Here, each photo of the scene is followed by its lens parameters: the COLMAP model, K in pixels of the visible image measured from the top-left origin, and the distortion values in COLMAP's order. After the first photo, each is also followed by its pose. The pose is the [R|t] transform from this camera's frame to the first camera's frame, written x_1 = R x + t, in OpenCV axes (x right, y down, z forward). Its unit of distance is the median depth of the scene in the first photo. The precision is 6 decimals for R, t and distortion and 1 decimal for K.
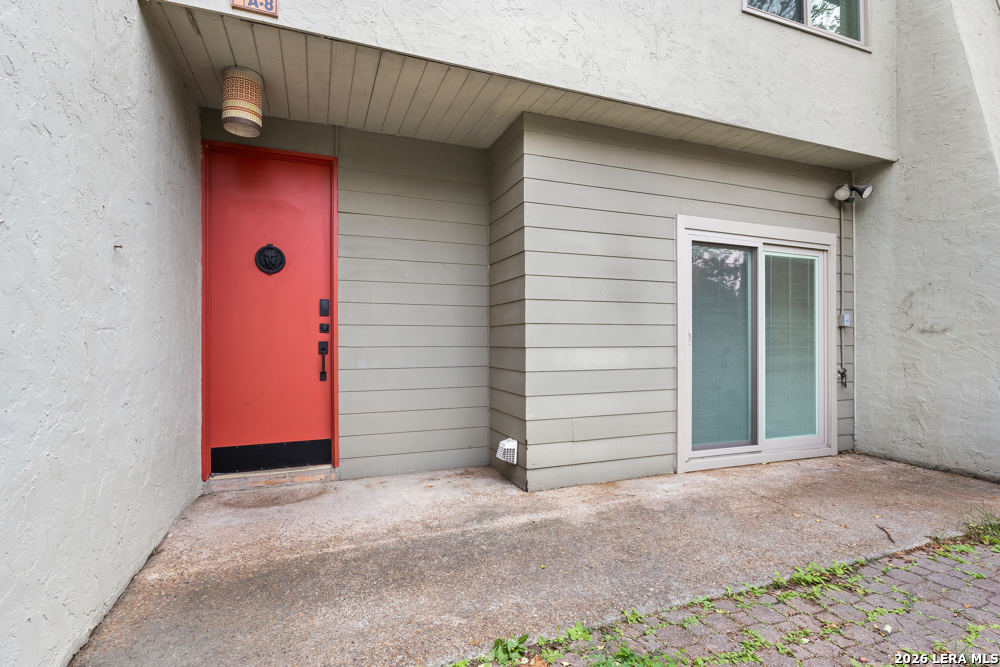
lens RADIAL K [[492.2, 0, 500.0], [0, 492.2, 333.5], [0, 0, 1]] dist [-0.010612, 0.000230]
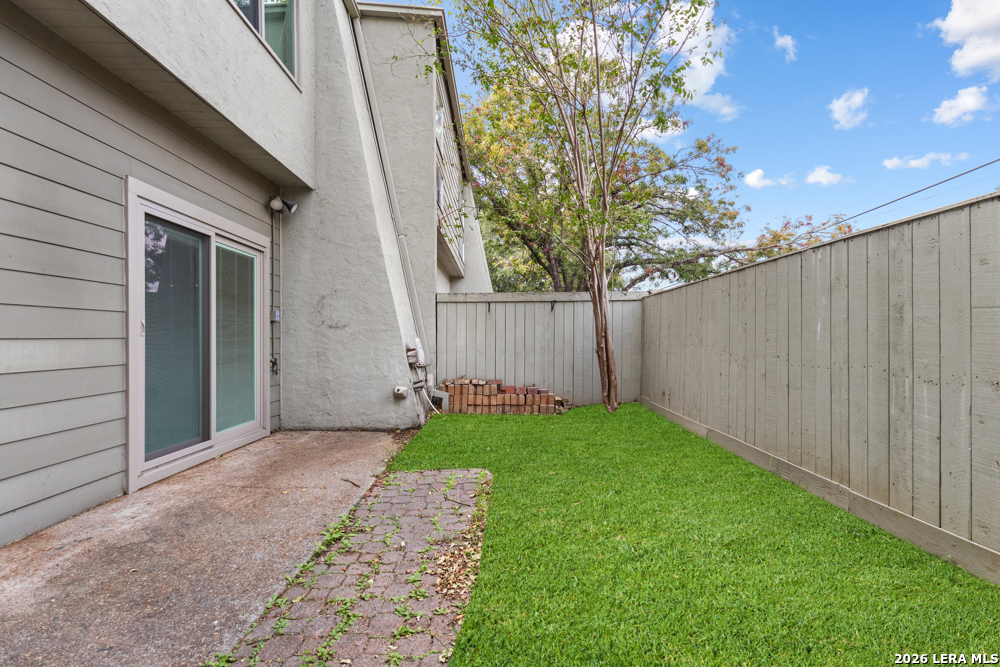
lens RADIAL K [[467.0, 0, 500.9], [0, 467.0, 338.5], [0, 0, 1]] dist [-0.000645, -0.000019]
pose [[0.327595, -0.000819, 0.944818, -0.169633], [-0.015614, 0.999858, 0.006281, 0.012142], [-0.944689, -0.016810, 0.327536, 0.165581]]
